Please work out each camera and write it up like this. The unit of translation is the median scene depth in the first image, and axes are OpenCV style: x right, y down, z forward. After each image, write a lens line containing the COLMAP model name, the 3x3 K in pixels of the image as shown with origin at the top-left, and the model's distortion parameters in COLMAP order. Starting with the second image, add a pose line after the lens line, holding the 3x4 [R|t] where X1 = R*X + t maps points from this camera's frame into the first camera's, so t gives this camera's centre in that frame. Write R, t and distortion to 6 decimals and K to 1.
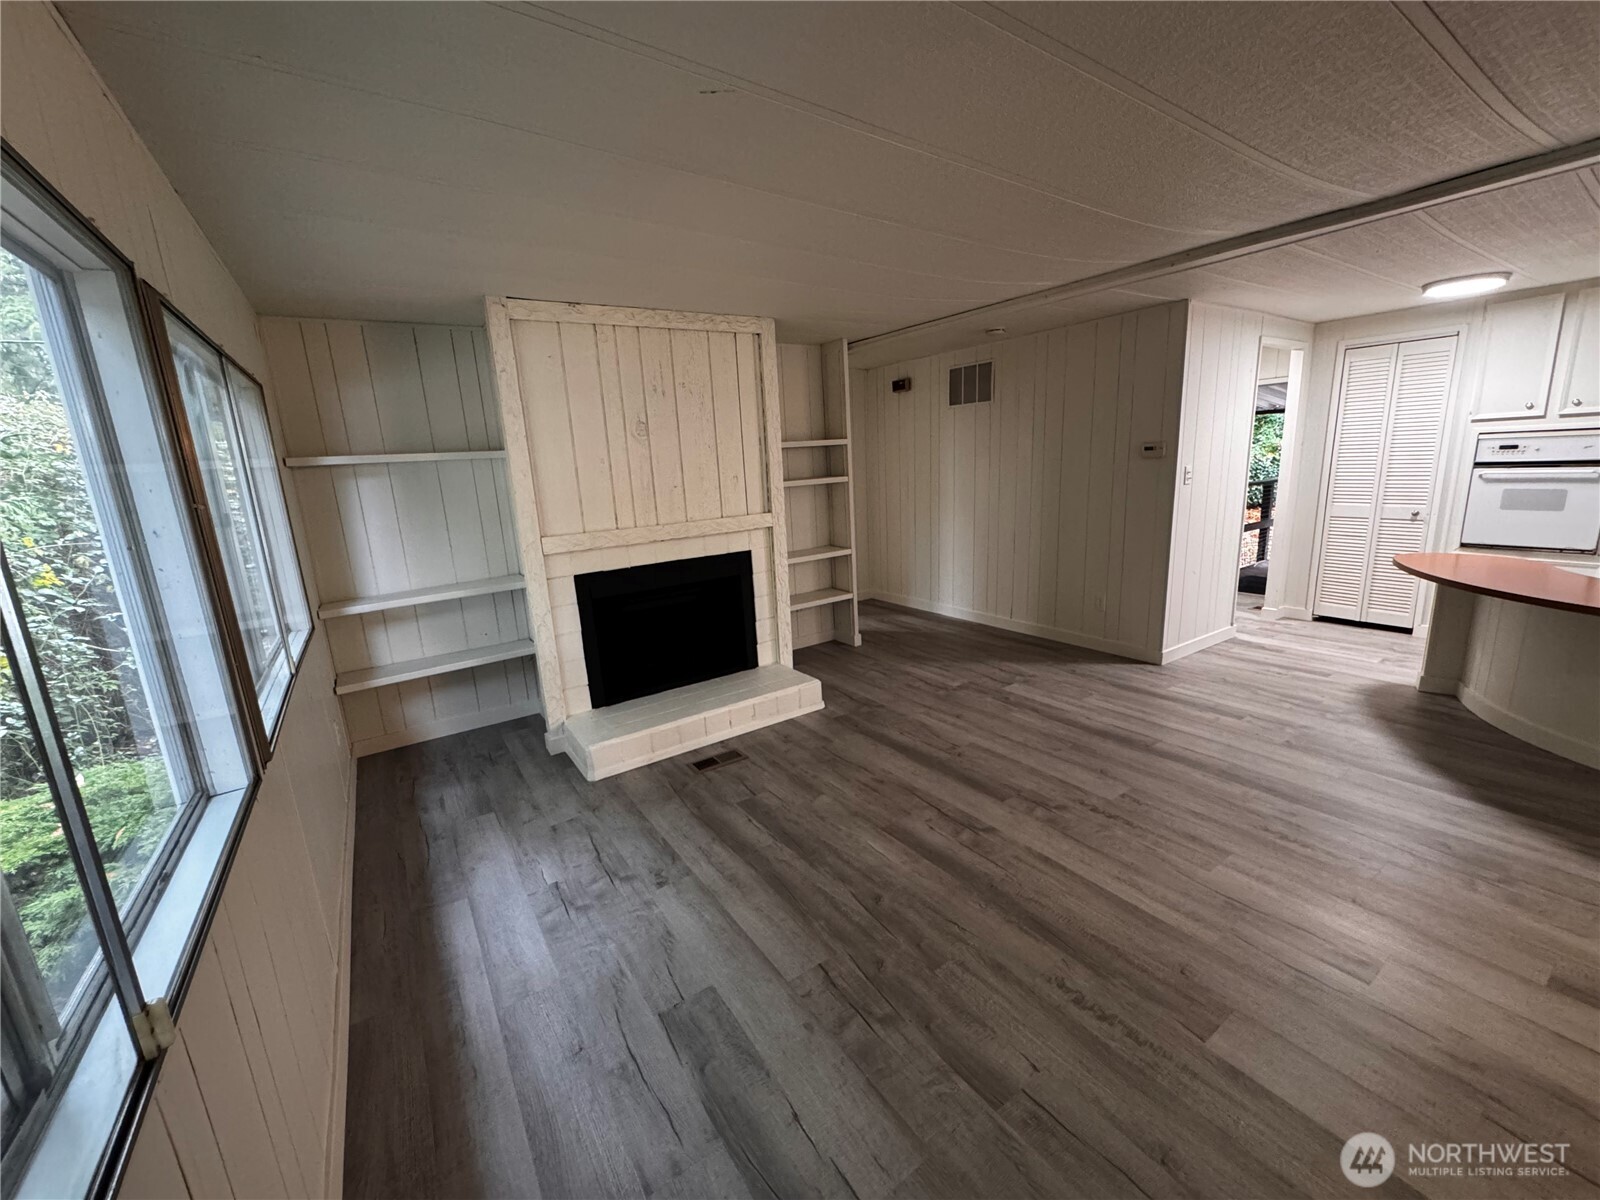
lens RADIAL K [[642.4, 0, 799.7], [0, 642.4, 601.1], [0, 0, 1]] dist [-0.001693, -0.000460]
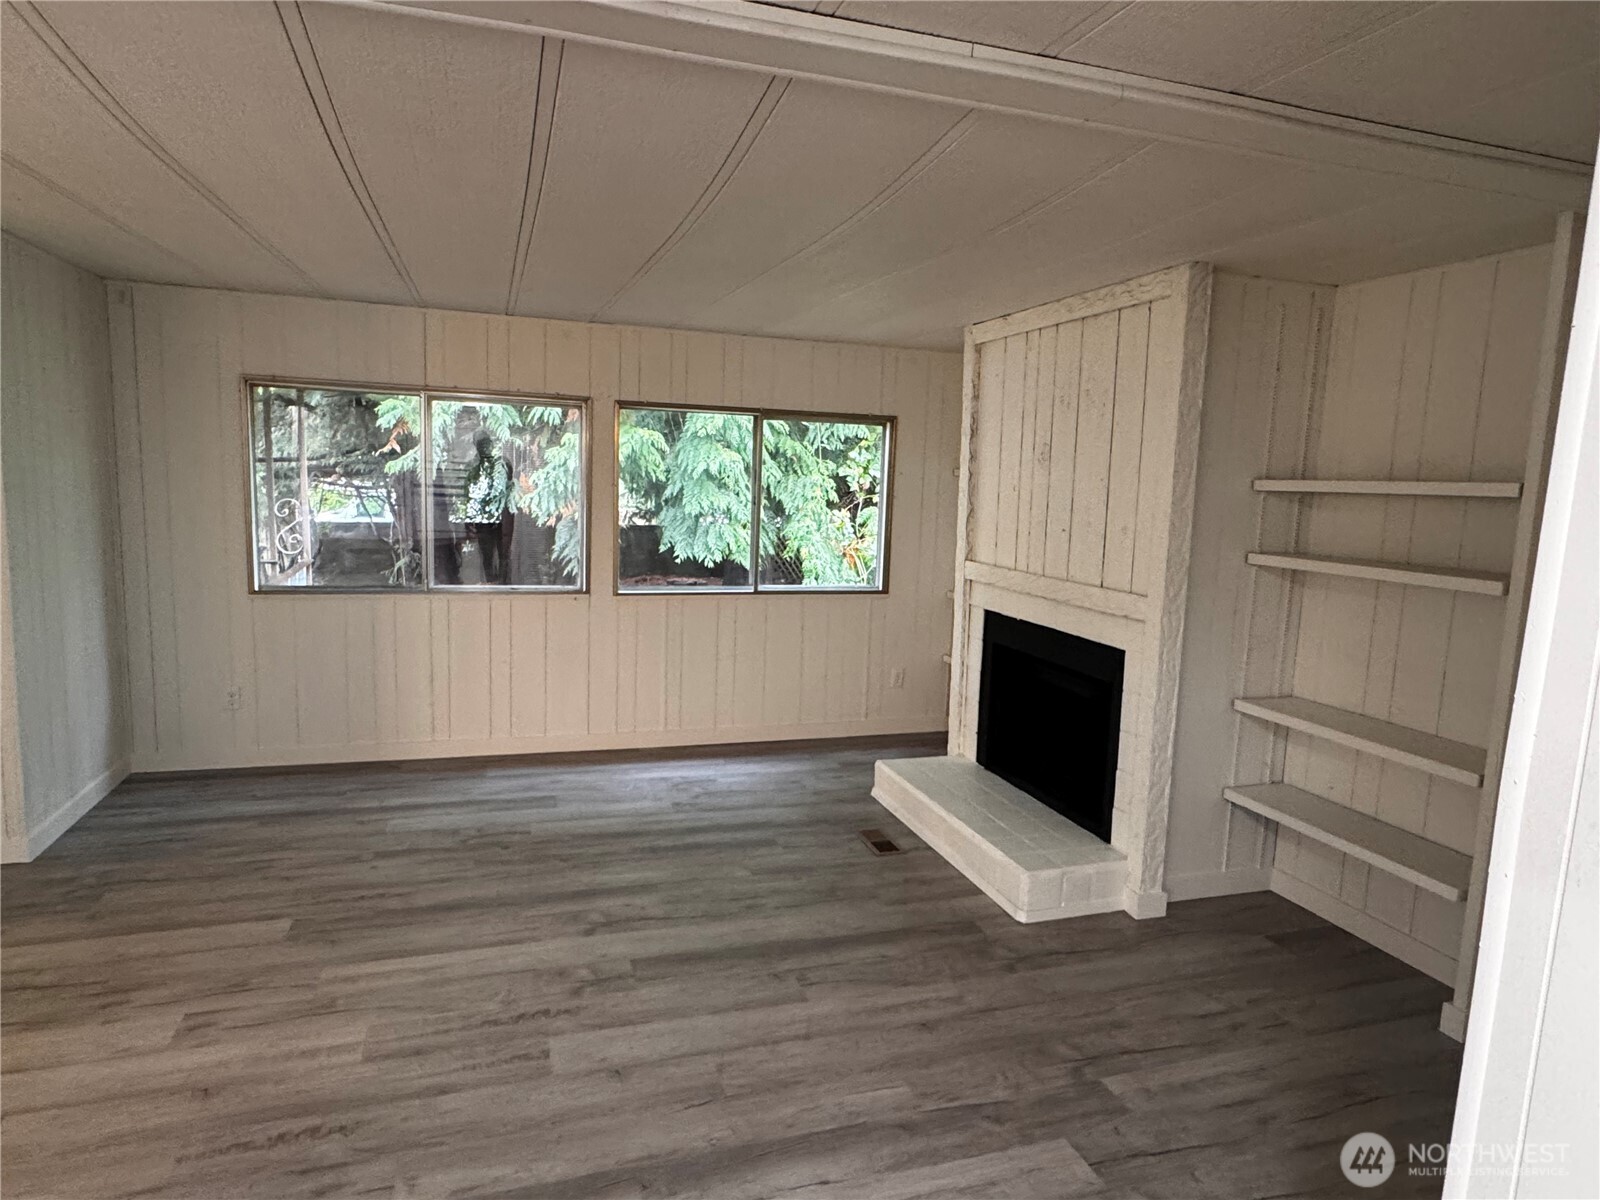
lens RADIAL K [[955.4, 0, 798.4], [0, 955.4, 600.6], [0, 0, 1]] dist [0.000323, -0.000475]
pose [[-0.282034, 0.165027, -0.945105, 1.203636], [-0.233298, 0.943730, 0.234407, -0.369943], [0.930607, 0.286602, -0.227663, 1.282515]]
